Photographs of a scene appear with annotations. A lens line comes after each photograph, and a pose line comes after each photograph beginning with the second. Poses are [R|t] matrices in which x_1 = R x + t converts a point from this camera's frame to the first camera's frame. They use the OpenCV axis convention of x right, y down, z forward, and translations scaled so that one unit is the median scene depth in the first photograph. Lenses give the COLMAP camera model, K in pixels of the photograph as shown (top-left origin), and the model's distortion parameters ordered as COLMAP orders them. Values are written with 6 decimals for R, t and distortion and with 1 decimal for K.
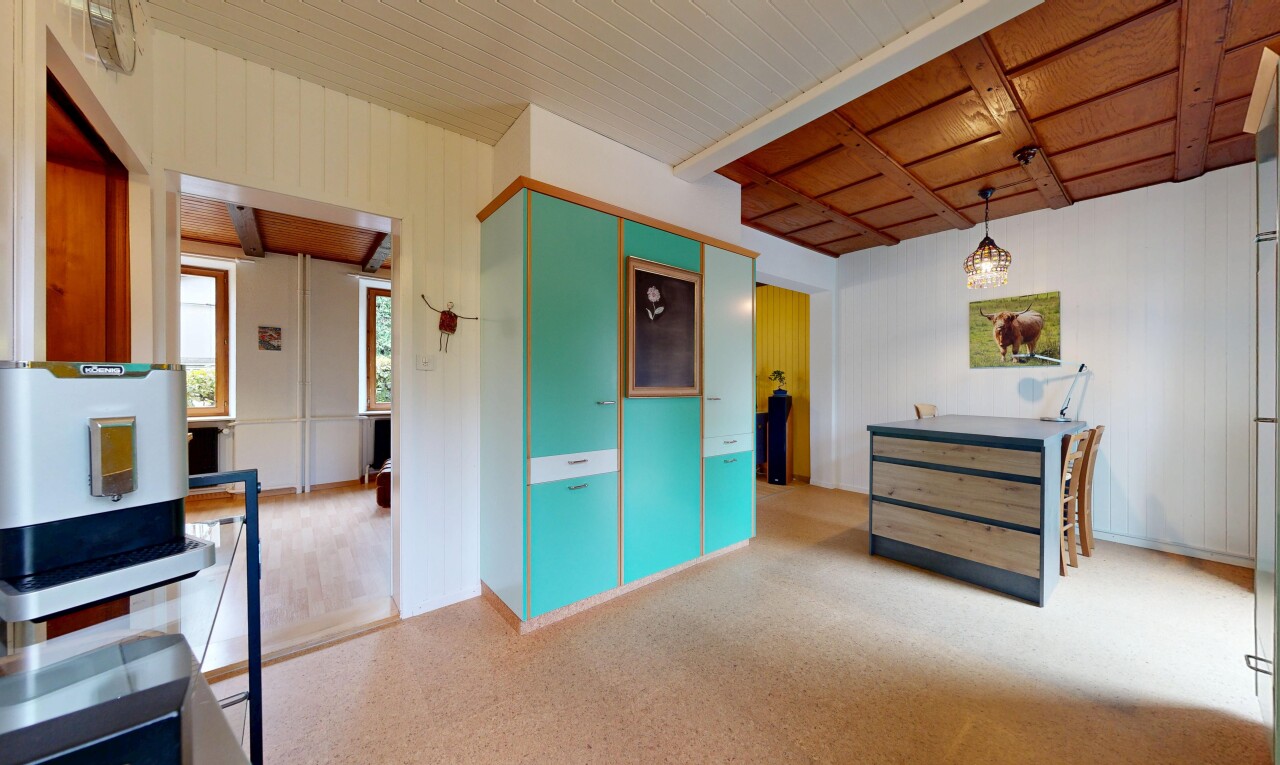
lens RADIAL K [[429.3, 0, 640.0], [0, 429.3, 382.5], [0, 0, 1]] dist [-0.001014, -0.002198]
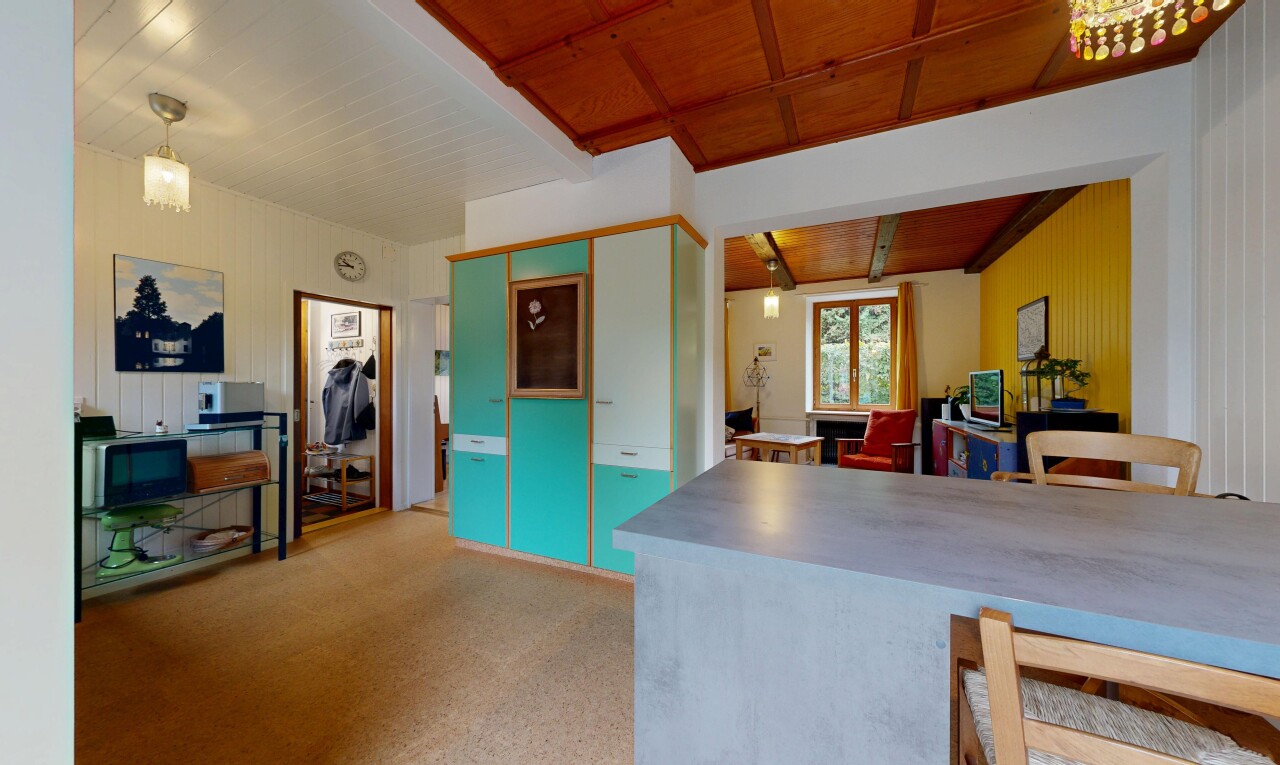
lens RADIAL K [[429.3, 0, 640.0], [0, 429.3, 382.5], [0, 0, 1]] dist [-0.001014, -0.002198]
pose [[0.426588, -0.006744, -0.904421, 1.155350], [0.002853, 0.999977, -0.006111, 0.002115], [0.904441, 0.000027, 0.426598, 0.756836]]
